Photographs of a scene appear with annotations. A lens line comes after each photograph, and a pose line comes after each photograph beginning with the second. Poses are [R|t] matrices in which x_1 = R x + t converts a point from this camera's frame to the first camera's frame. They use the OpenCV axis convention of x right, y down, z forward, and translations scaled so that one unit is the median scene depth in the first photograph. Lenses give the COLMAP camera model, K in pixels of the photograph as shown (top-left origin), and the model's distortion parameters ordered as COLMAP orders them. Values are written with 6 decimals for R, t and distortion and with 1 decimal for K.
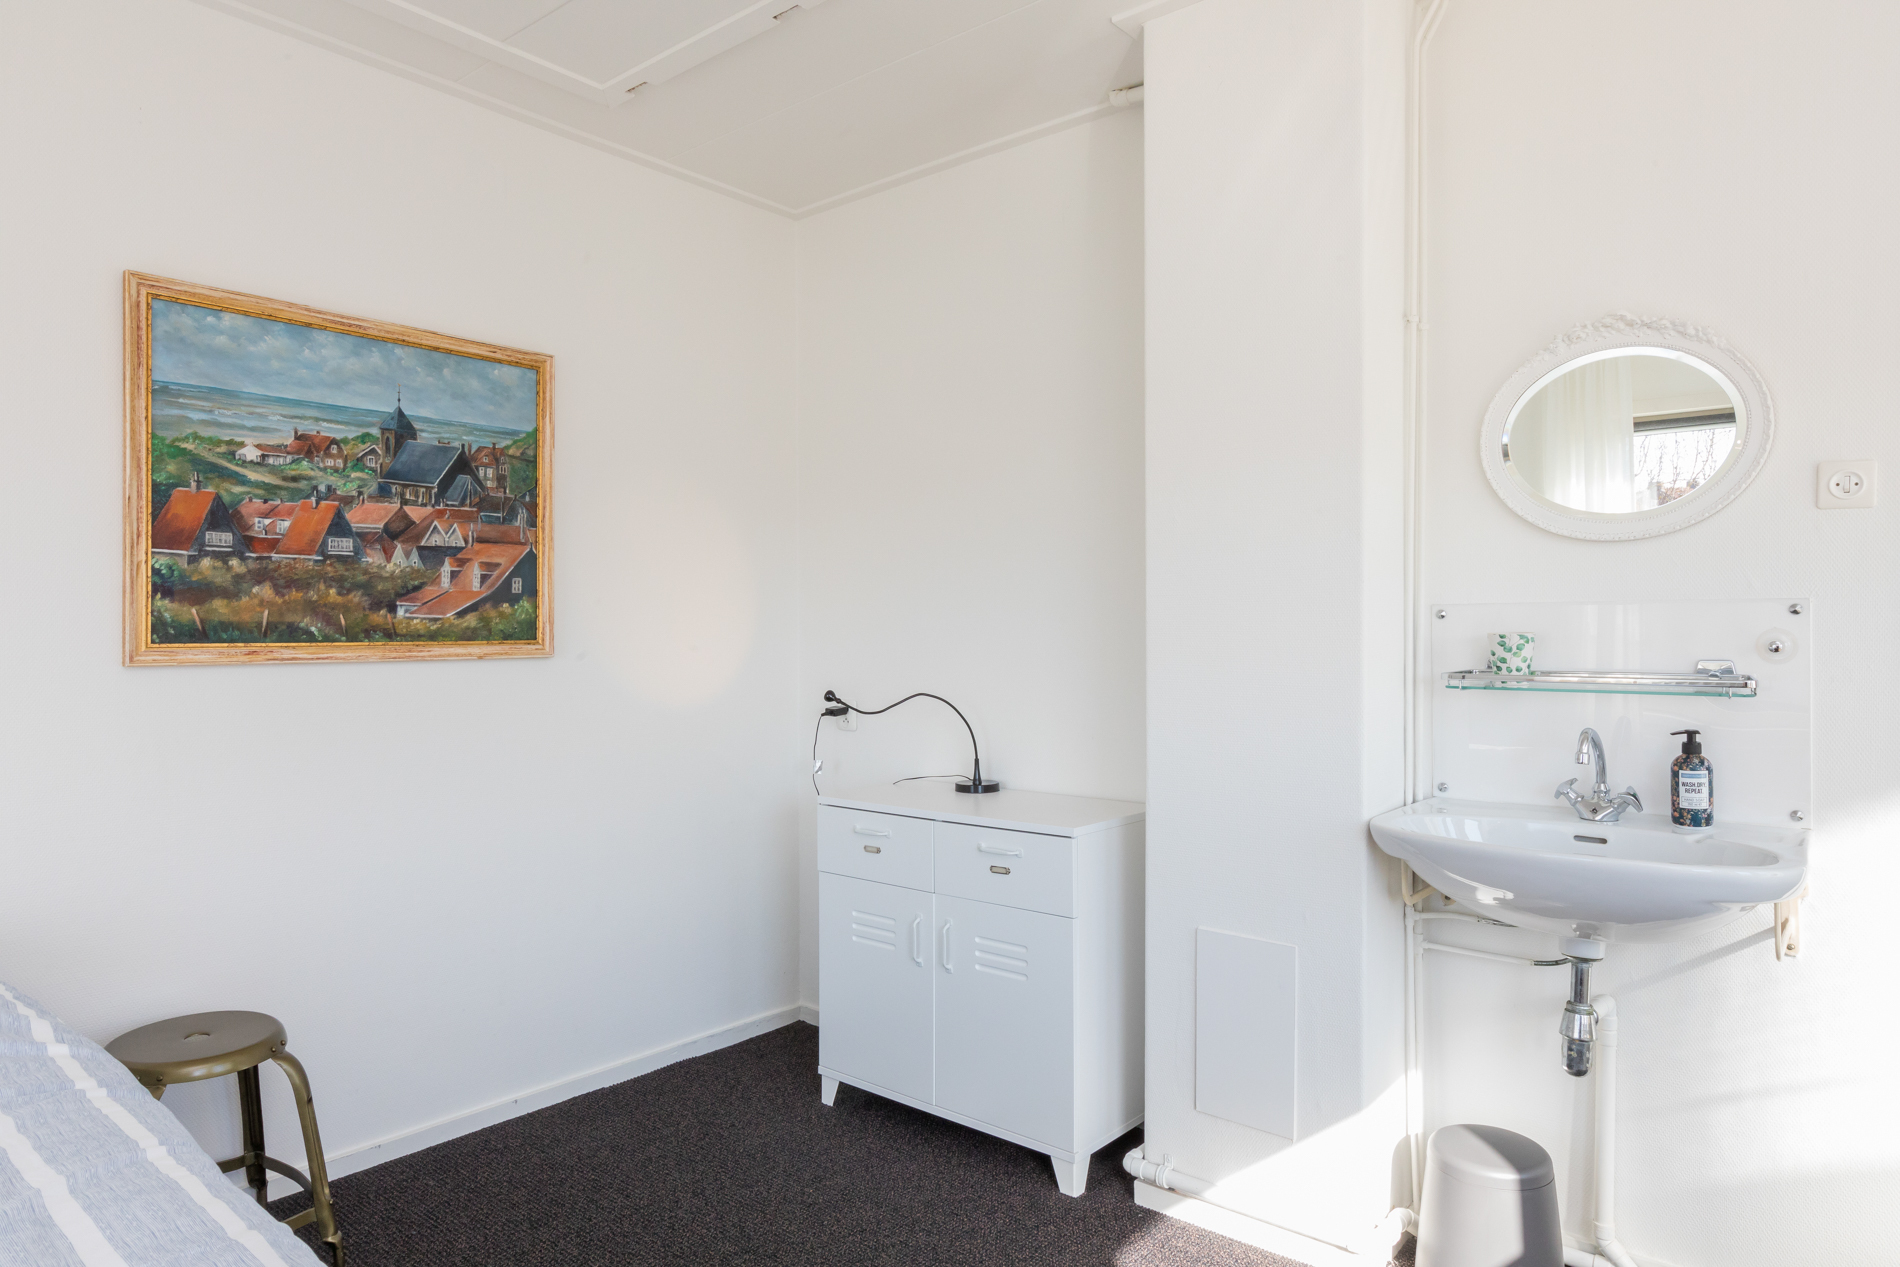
lens RADIAL K [[1174.0, 0, 949.5], [0, 1174.0, 636.0], [0, 0, 1]] dist [0.002860, 0.000886]
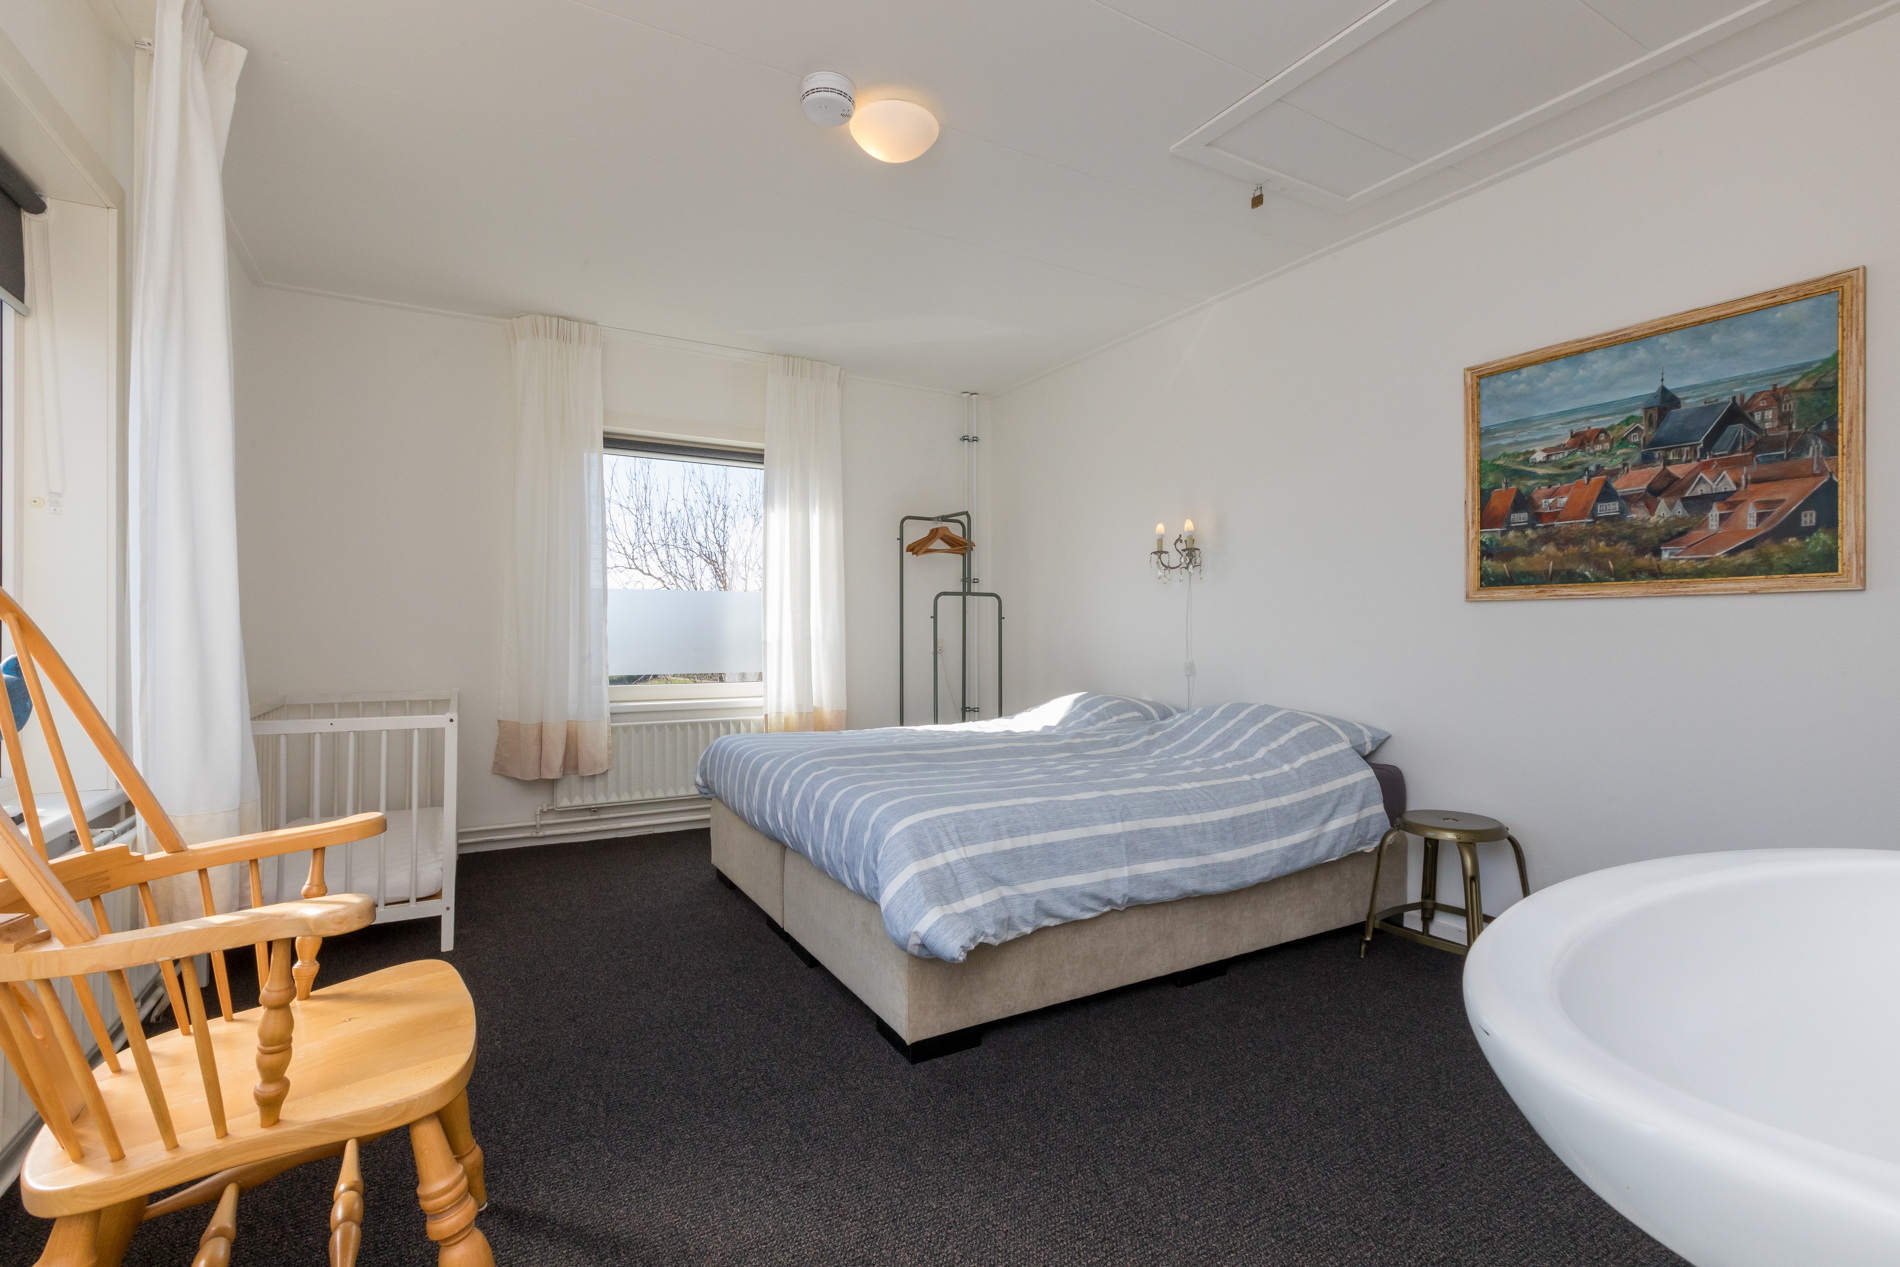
lens RADIAL K [[867.4, 0, 950.2], [0, 867.4, 628.1], [0, 0, 1]] dist [-0.000779, -0.000630]
pose [[-0.336505, -0.000950, -0.941681, 0.628030], [-0.001861, 0.999998, -0.000343, 0.057228], [0.941680, 0.001637, -0.336506, 0.620826]]
